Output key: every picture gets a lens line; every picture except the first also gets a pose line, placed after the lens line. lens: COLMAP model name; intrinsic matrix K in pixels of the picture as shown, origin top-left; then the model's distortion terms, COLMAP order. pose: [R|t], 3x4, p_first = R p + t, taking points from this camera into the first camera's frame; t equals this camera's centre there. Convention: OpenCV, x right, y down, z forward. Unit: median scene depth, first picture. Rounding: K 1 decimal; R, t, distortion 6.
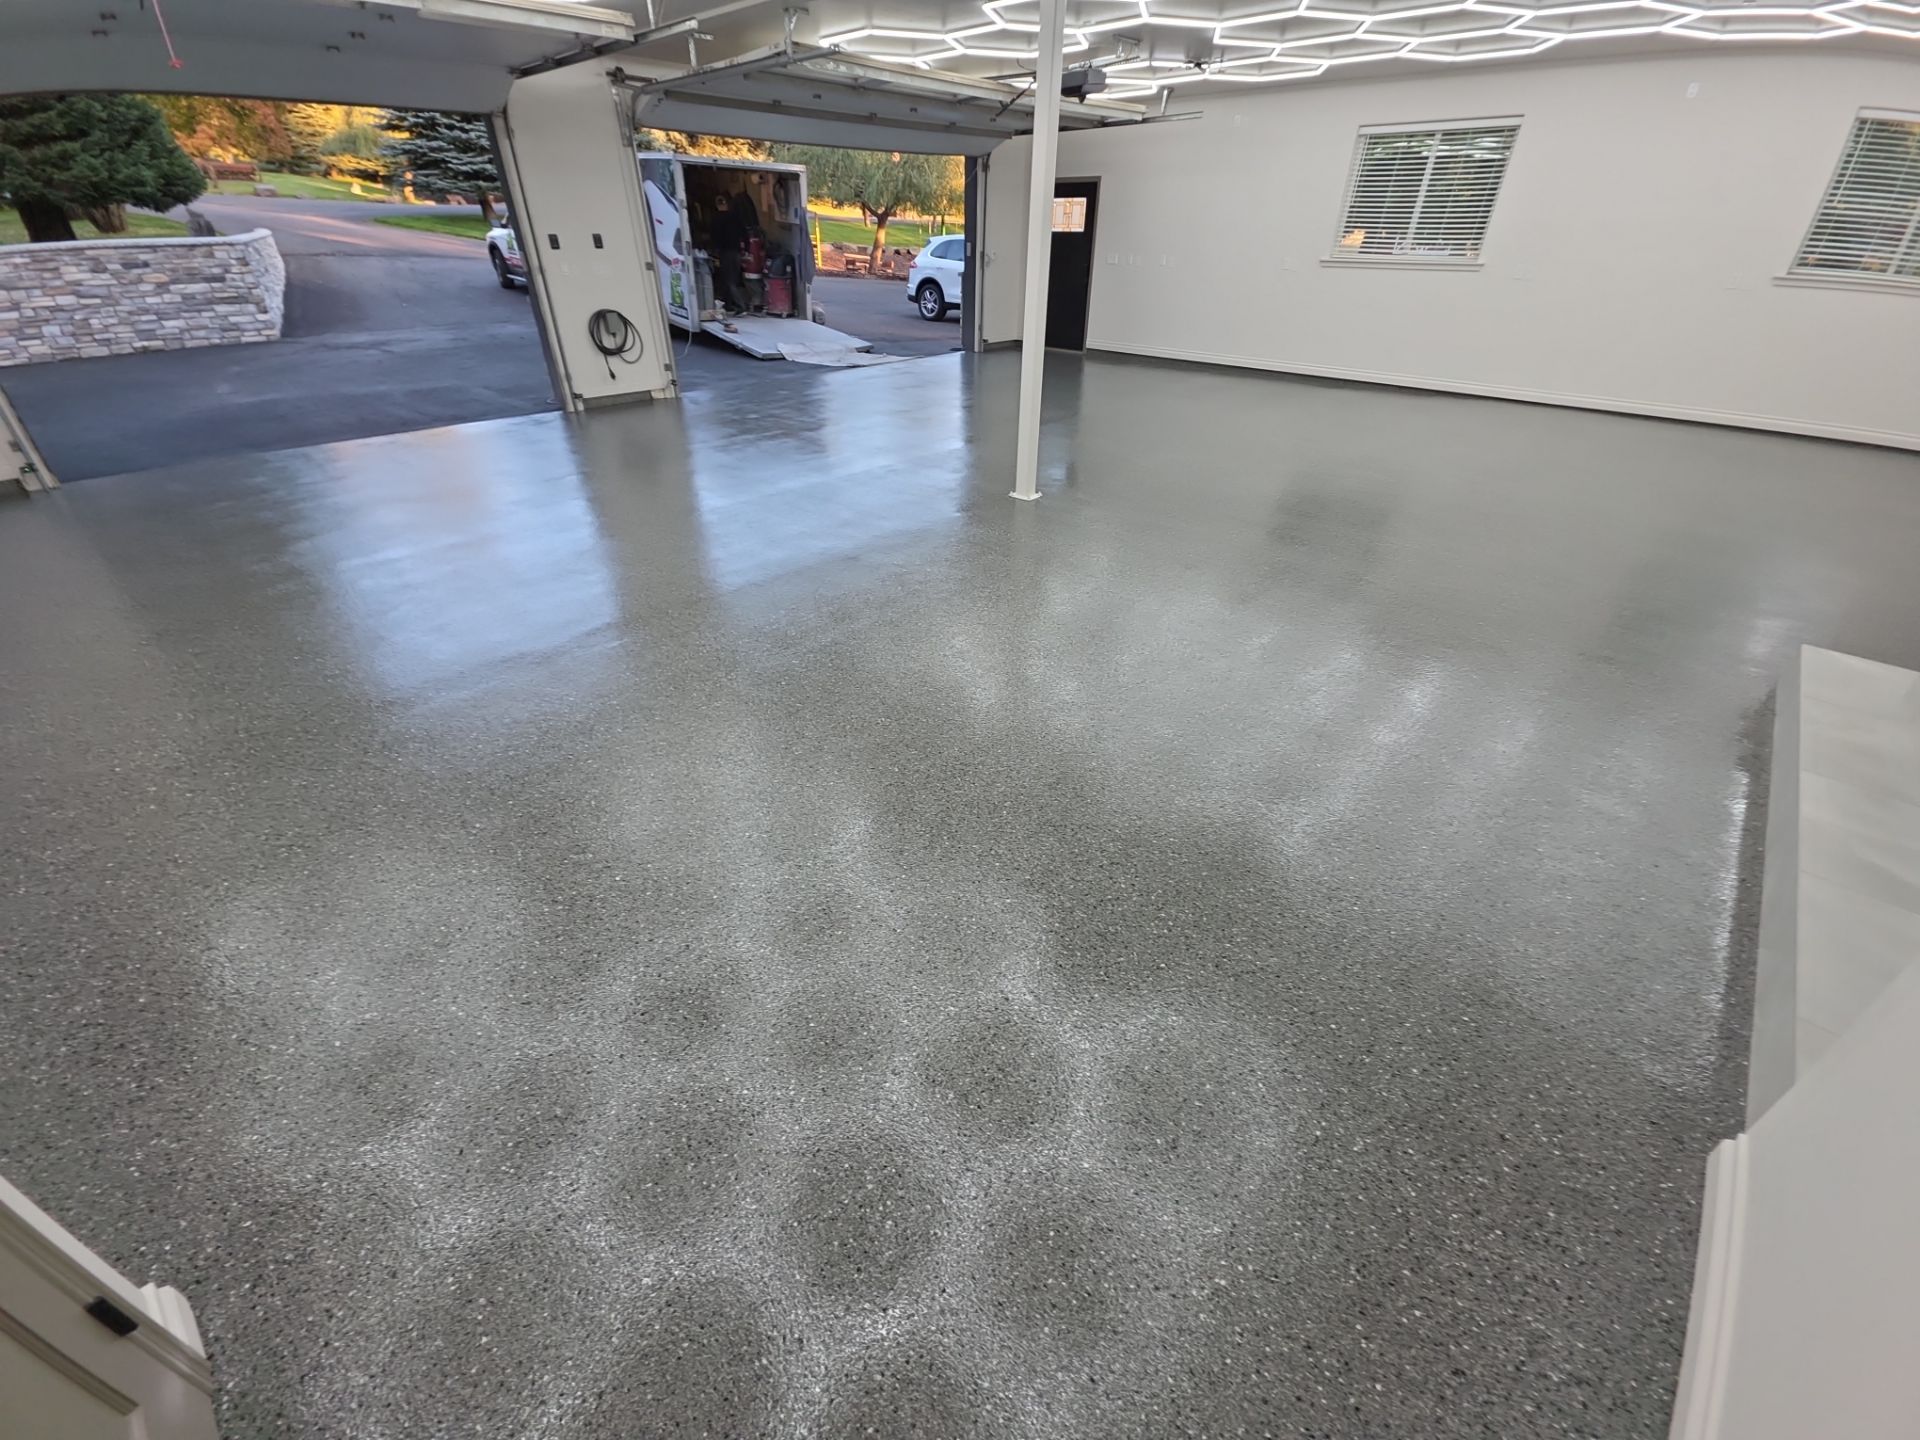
lens RADIAL K [[762.9, 0, 990.8], [0, 762.9, 713.1], [0, 0, 1]] dist [0.010774, -0.006495]
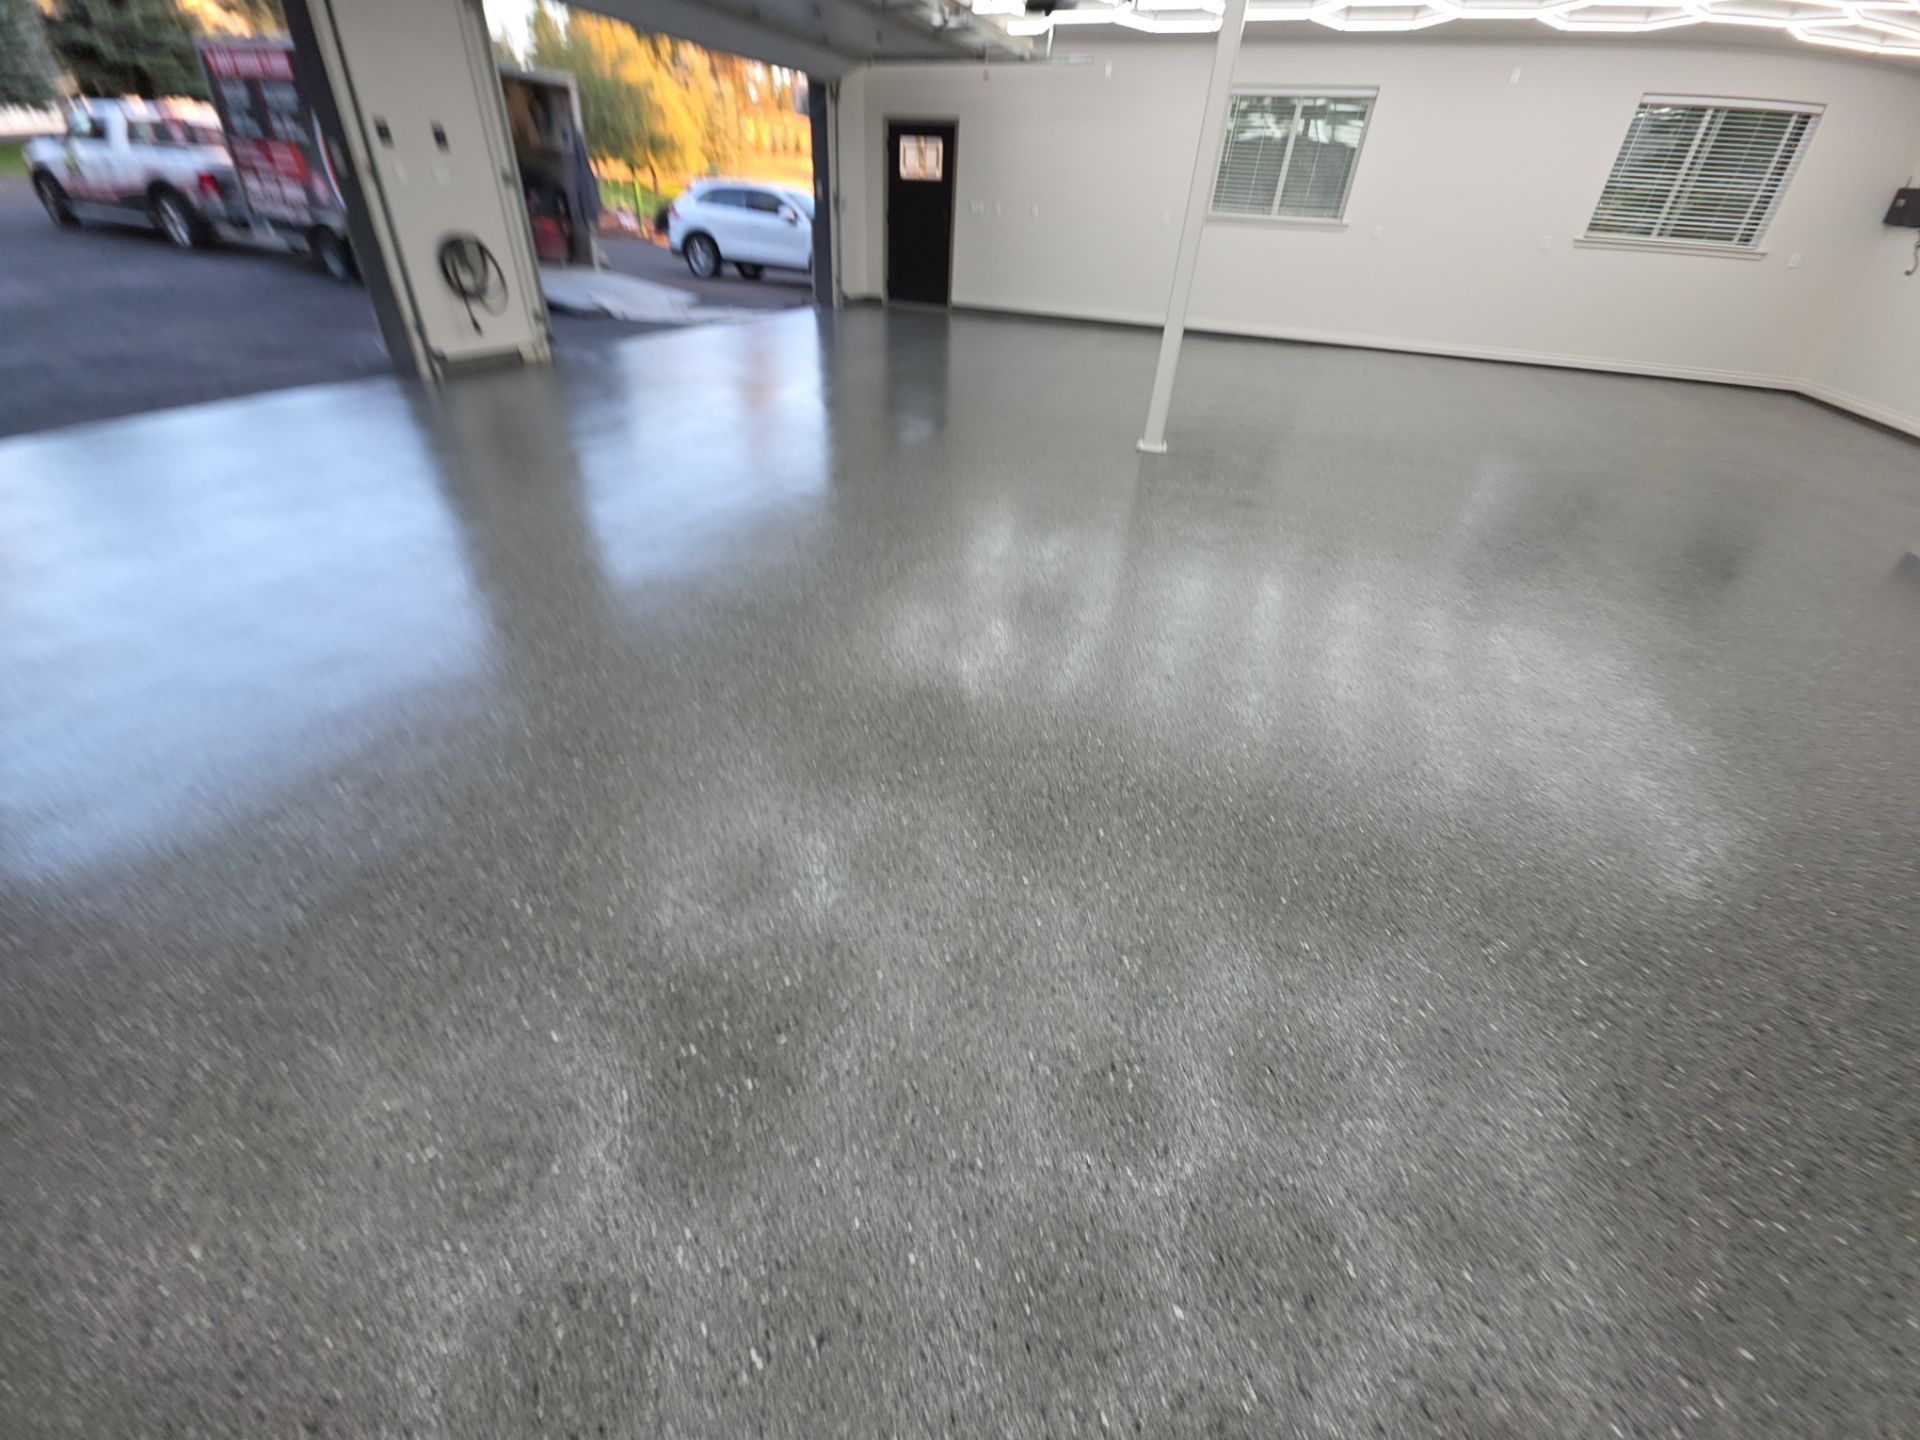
lens RADIAL K [[762.9, 0, 1009.0], [0, 762.9, 697.5], [0, 0, 1]] dist [0.010774, -0.006495]
pose [[0.926757, -0.168861, 0.335570, -0.307075], [0.164718, 0.985488, 0.040995, -0.036051], [-0.337623, 0.017282, 0.941123, 0.136233]]
